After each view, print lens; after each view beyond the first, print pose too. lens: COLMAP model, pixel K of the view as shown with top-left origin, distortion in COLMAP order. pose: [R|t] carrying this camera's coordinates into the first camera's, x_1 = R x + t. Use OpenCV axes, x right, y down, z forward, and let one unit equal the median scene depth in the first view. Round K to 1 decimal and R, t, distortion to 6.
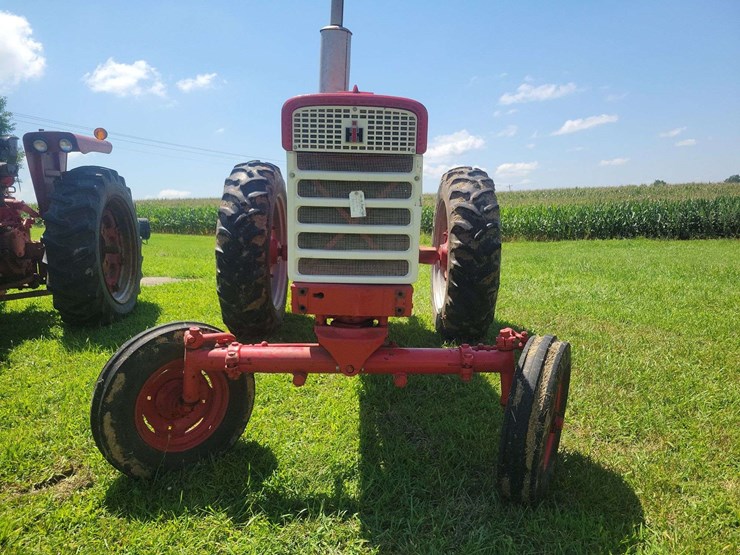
lens RADIAL K [[562.5, 0, 371.8], [0, 562.5, 278.2], [0, 0, 1]] dist [0.023418, -0.011501]
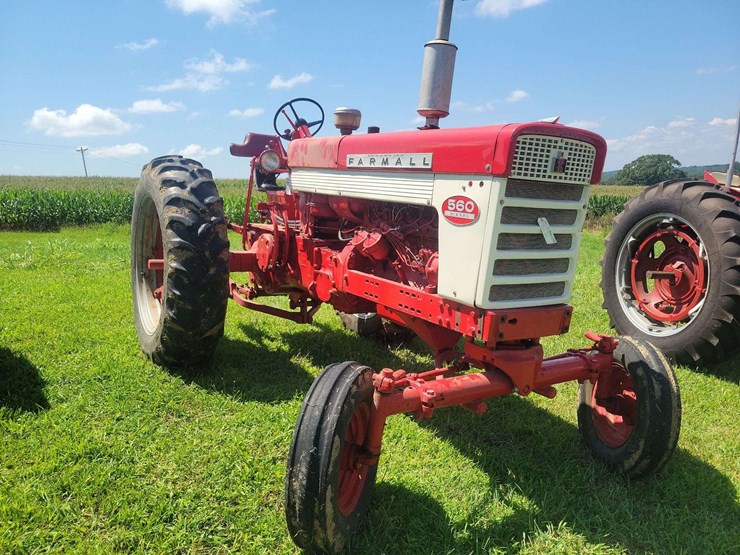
lens RADIAL K [[562.5, 0, 371.8], [0, 562.5, 278.2], [0, 0, 1]] dist [0.023418, -0.011501]
pose [[0.858137, -0.050442, 0.510937, -0.826492], [0.040595, 0.998713, 0.030416, -0.087741], [-0.511813, -0.005360, 0.859080, 0.268441]]
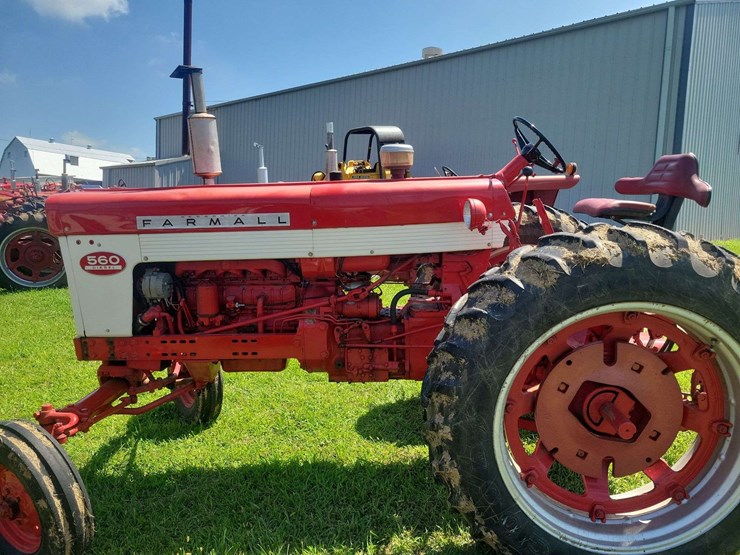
lens RADIAL K [[558.1, 0, 367.9], [0, 558.1, 272.6], [0, 0, 1]] dist [0.032664, -0.002743]
pose [[-0.029332, 0.136653, -0.990185, 1.439721], [-0.138316, 0.980526, 0.139417, -0.488471], [0.989954, 0.141047, -0.009860, 2.025583]]
